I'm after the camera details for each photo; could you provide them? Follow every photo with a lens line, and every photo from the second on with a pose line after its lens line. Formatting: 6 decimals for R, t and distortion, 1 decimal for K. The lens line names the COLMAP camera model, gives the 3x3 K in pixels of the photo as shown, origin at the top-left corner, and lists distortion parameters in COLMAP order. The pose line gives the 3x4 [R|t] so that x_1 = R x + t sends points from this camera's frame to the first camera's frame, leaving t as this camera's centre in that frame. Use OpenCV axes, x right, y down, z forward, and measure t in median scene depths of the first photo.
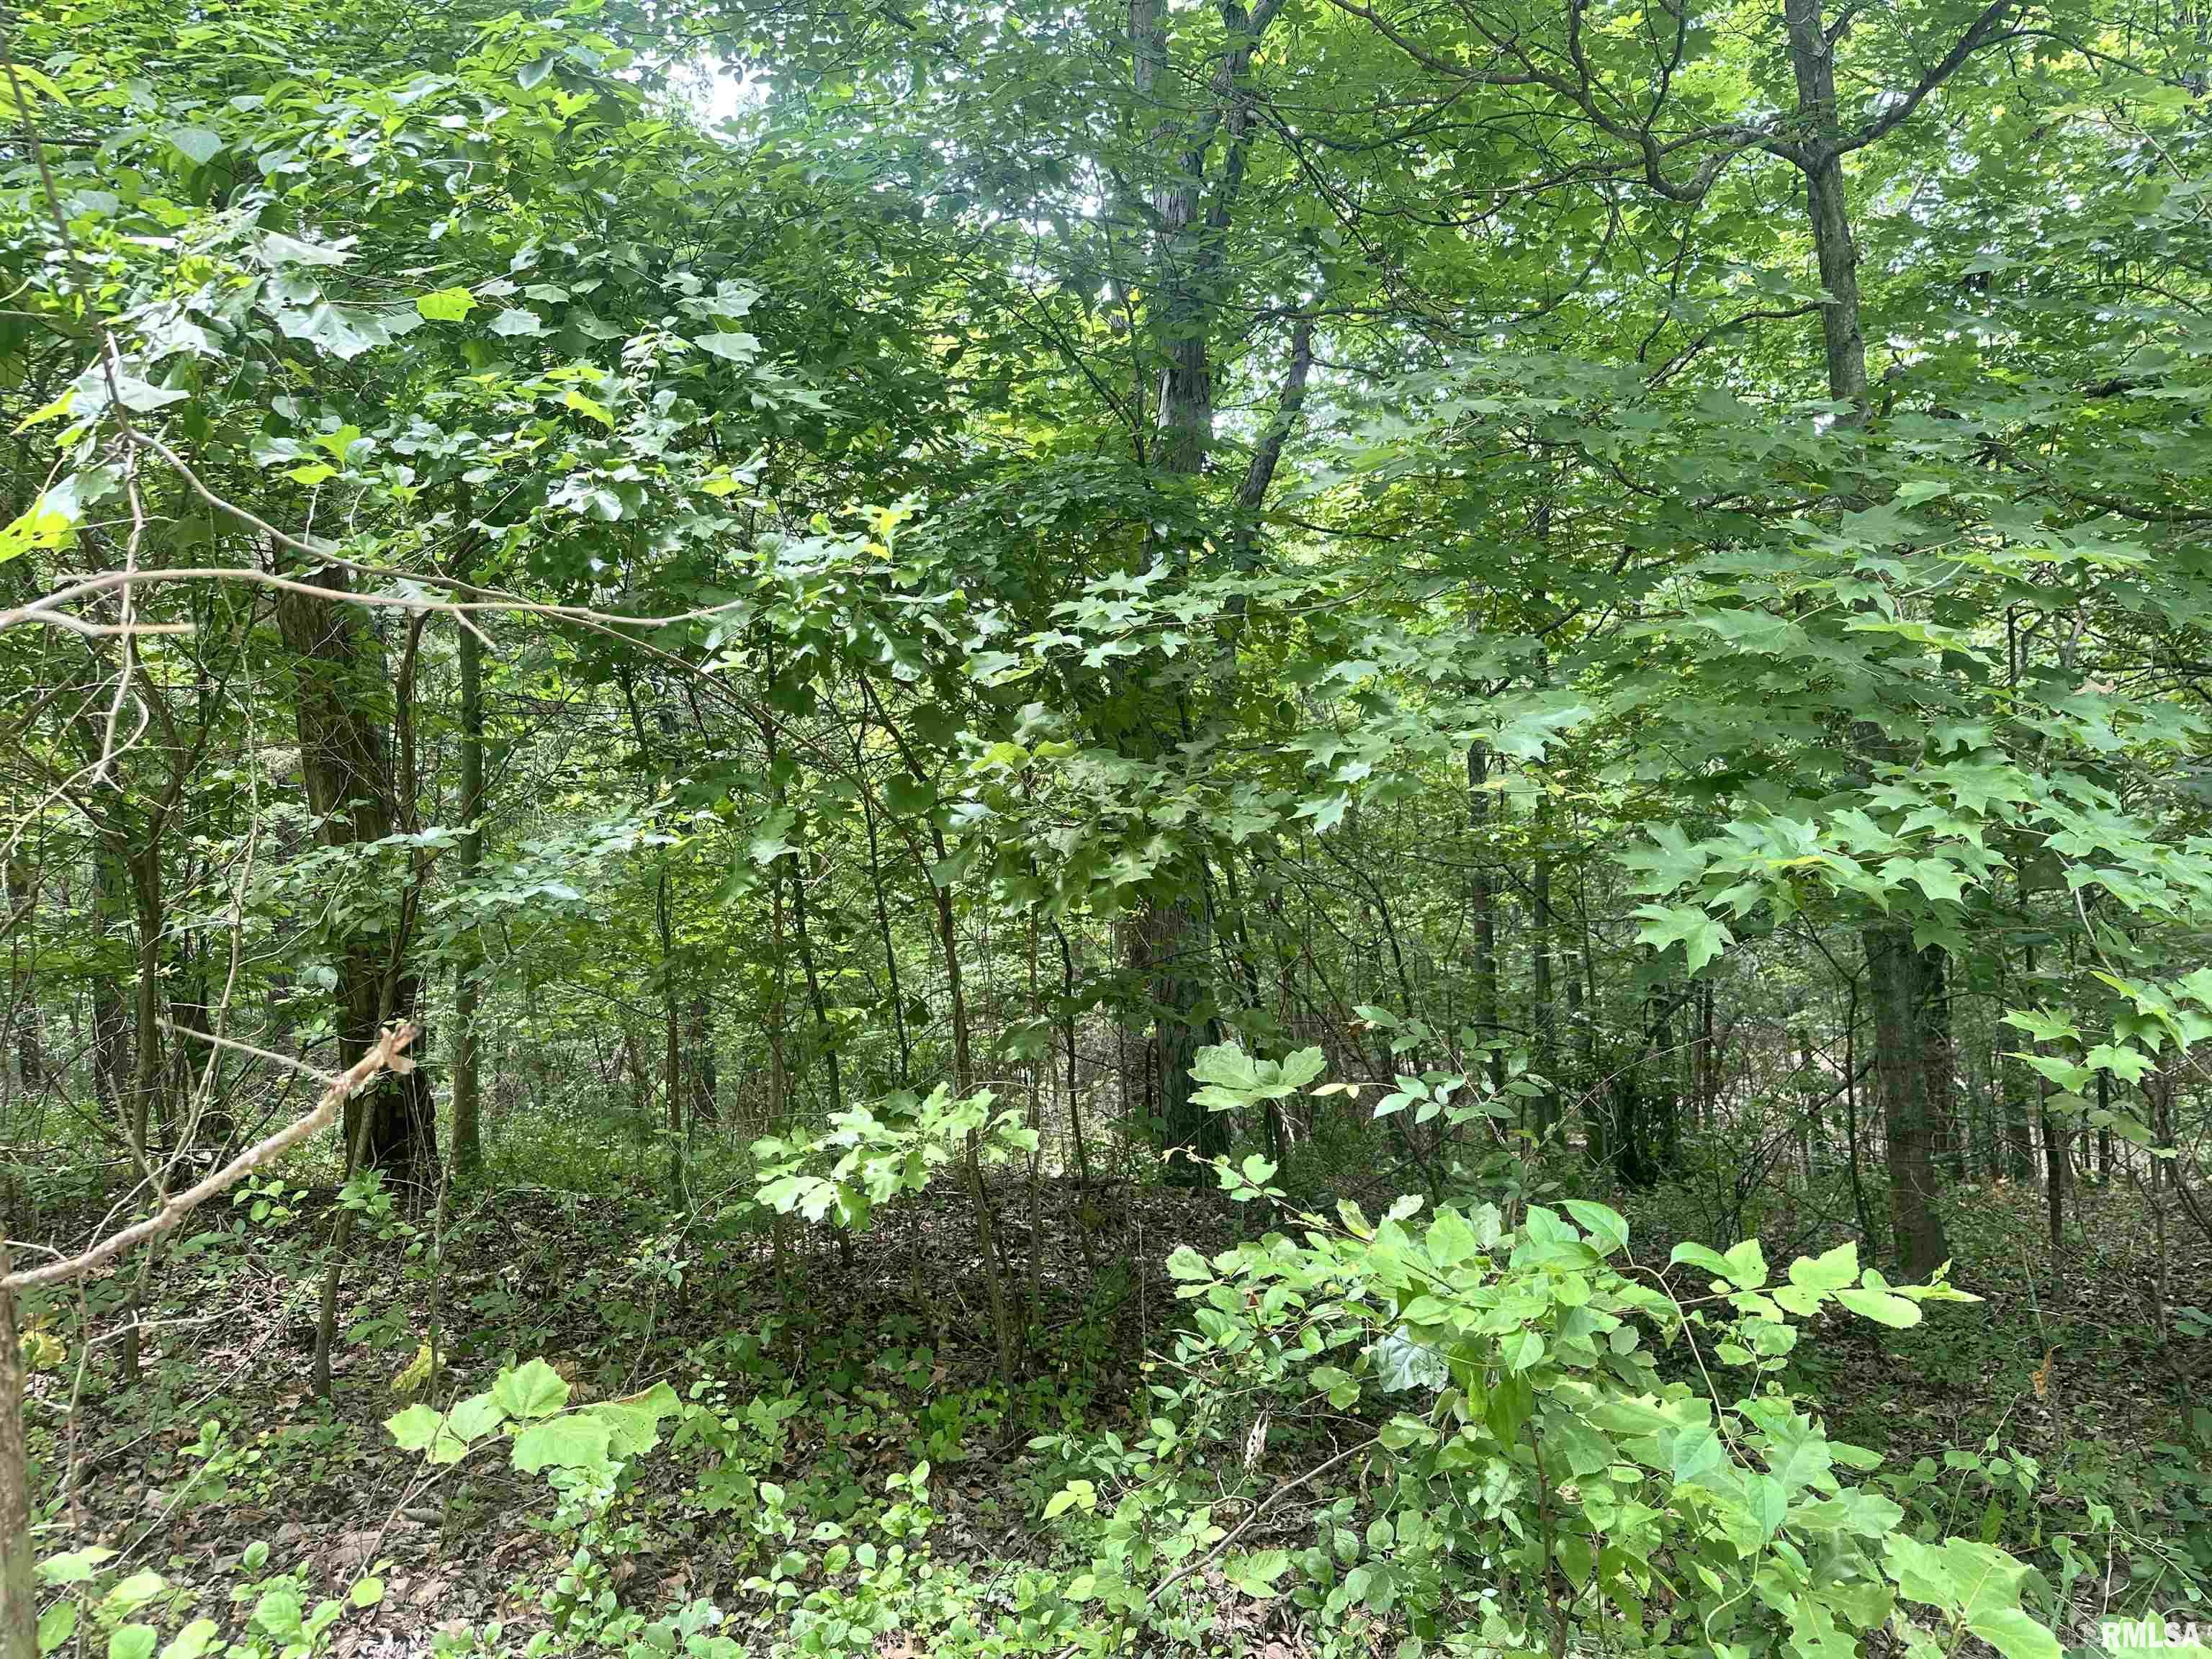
lens RADIAL K [[1556.6, 0, 1099.4], [0, 1556.6, 832.5], [0, 0, 1]] dist [0.048748, -0.001322]
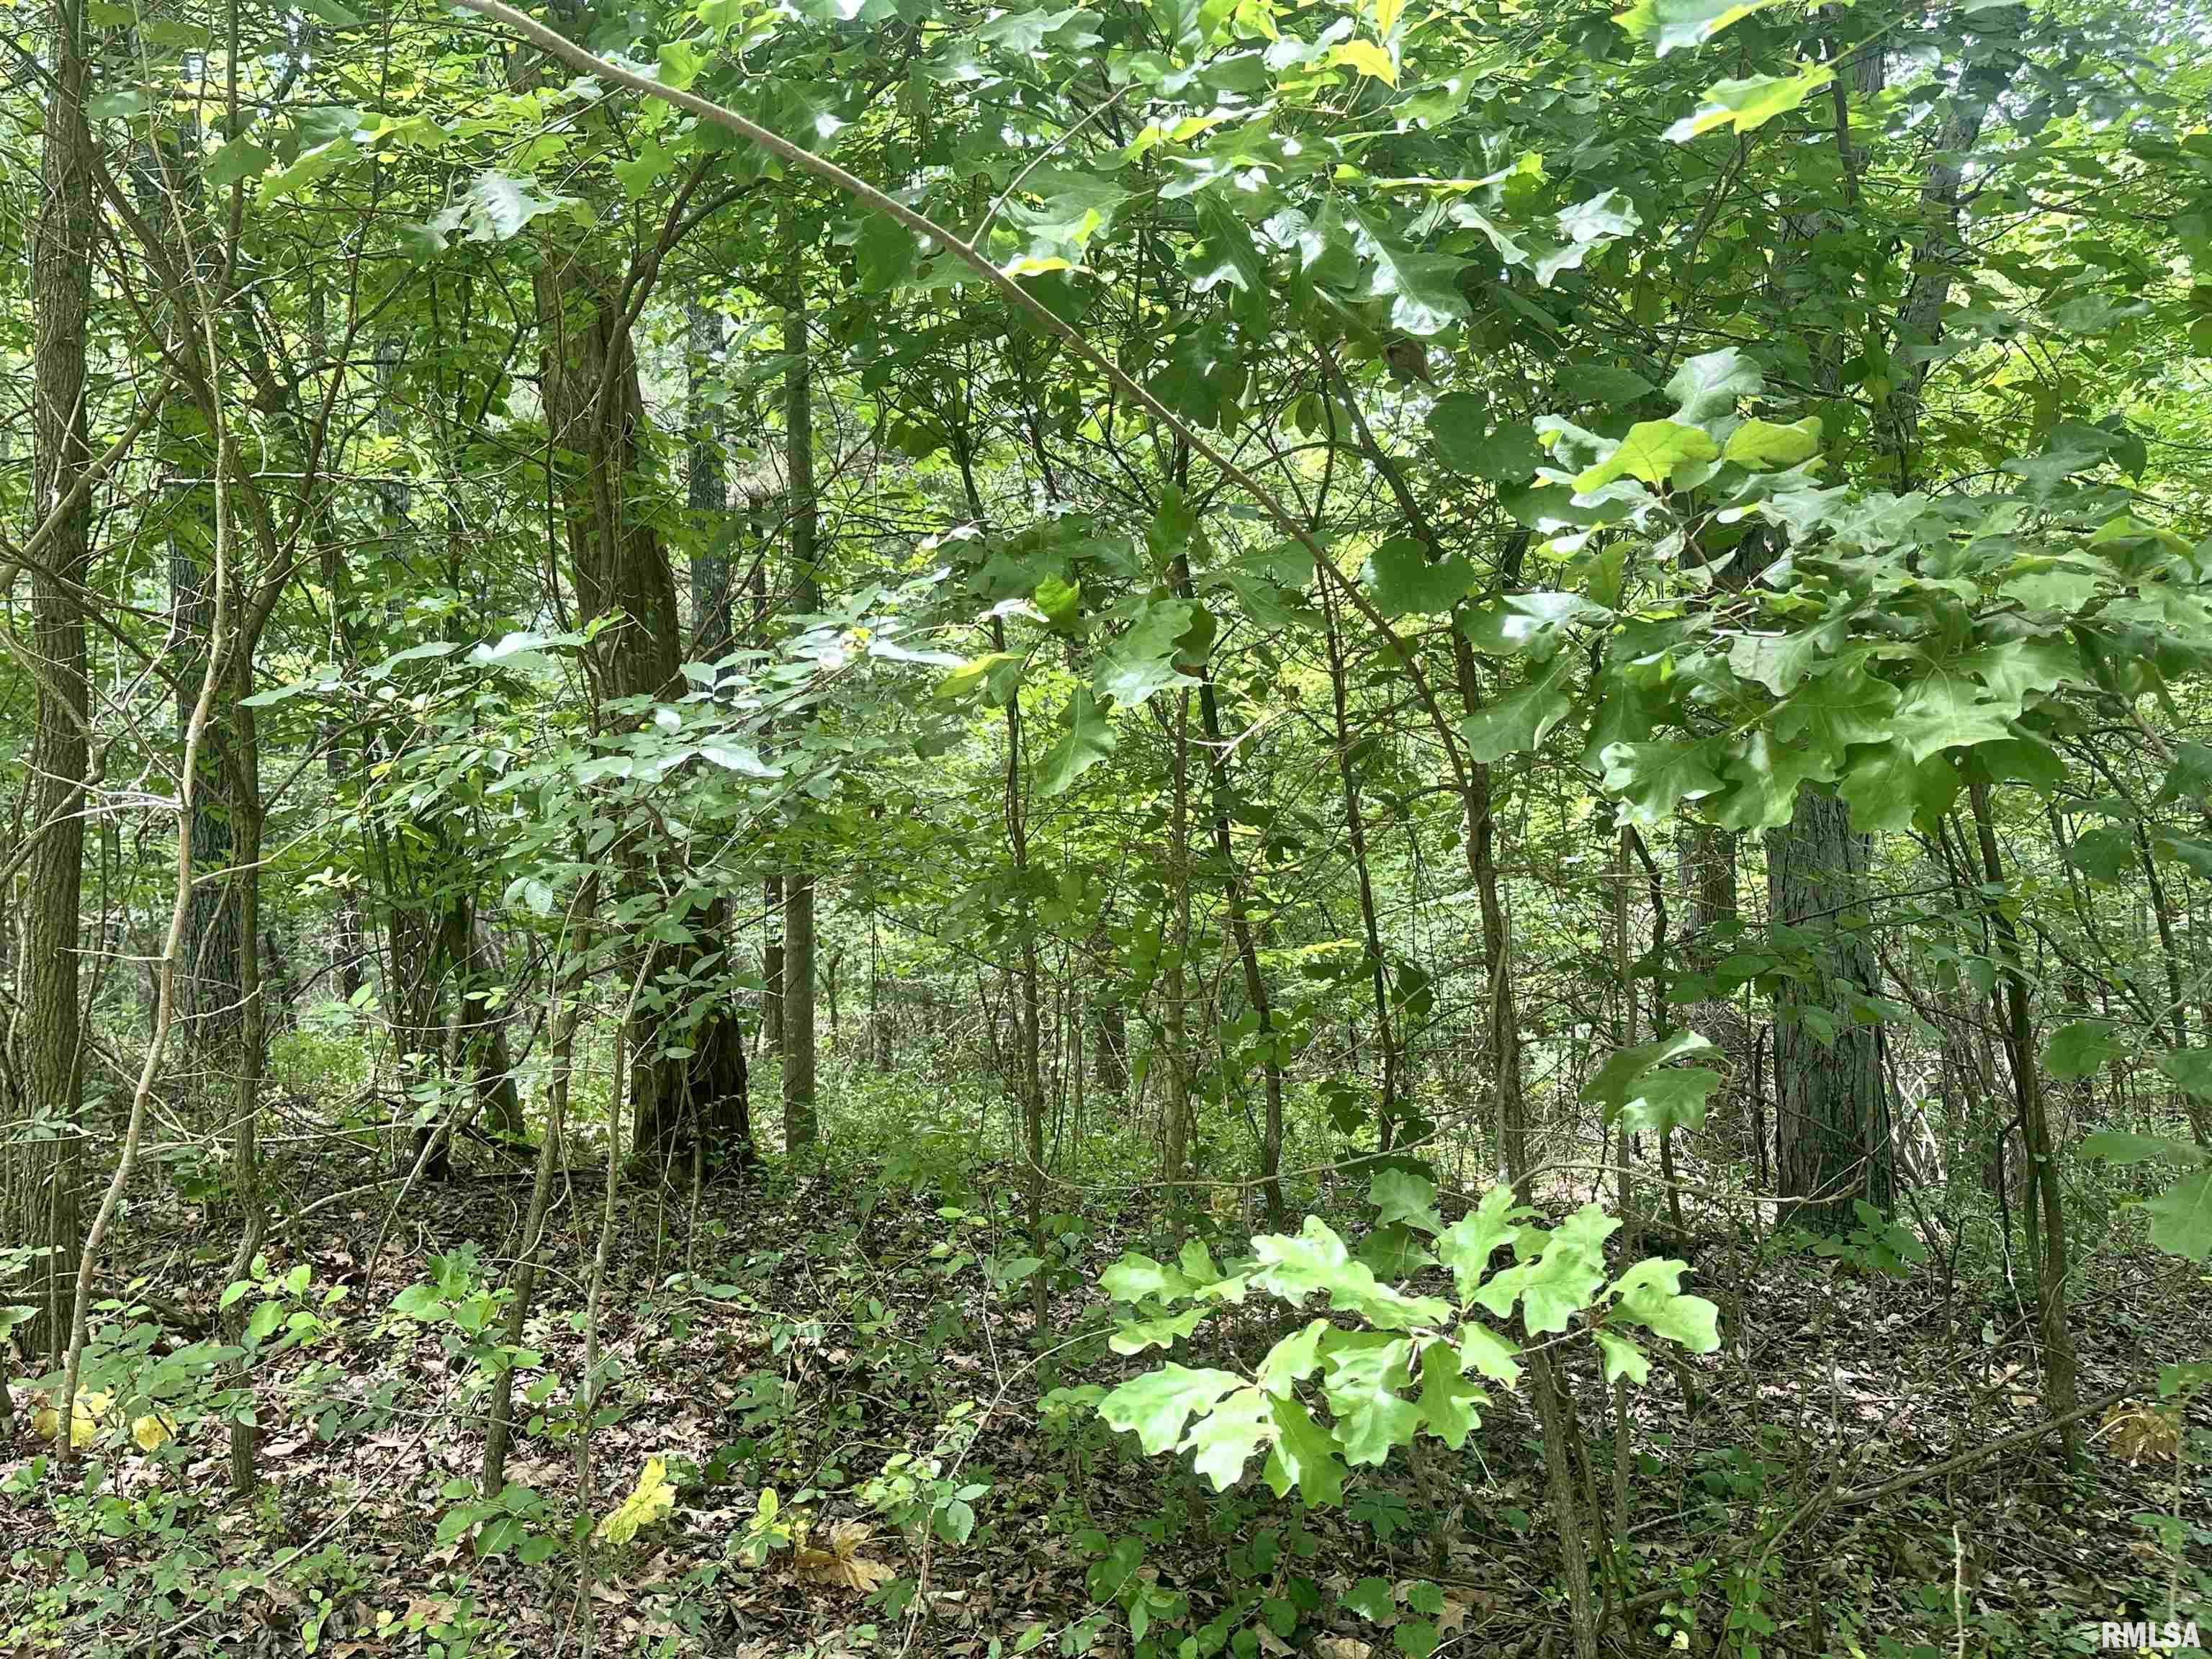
lens RADIAL K [[1997.2, 0, 1104.2], [0, 1997.2, 832.4], [0, 0, 1]] dist [0.010221, 0.000225]
pose [[0.967240, 0.018589, -0.253181, -0.063701], [-0.003967, 0.998300, 0.058142, 0.022631], [0.253832, -0.055233, 0.965670, 0.392037]]
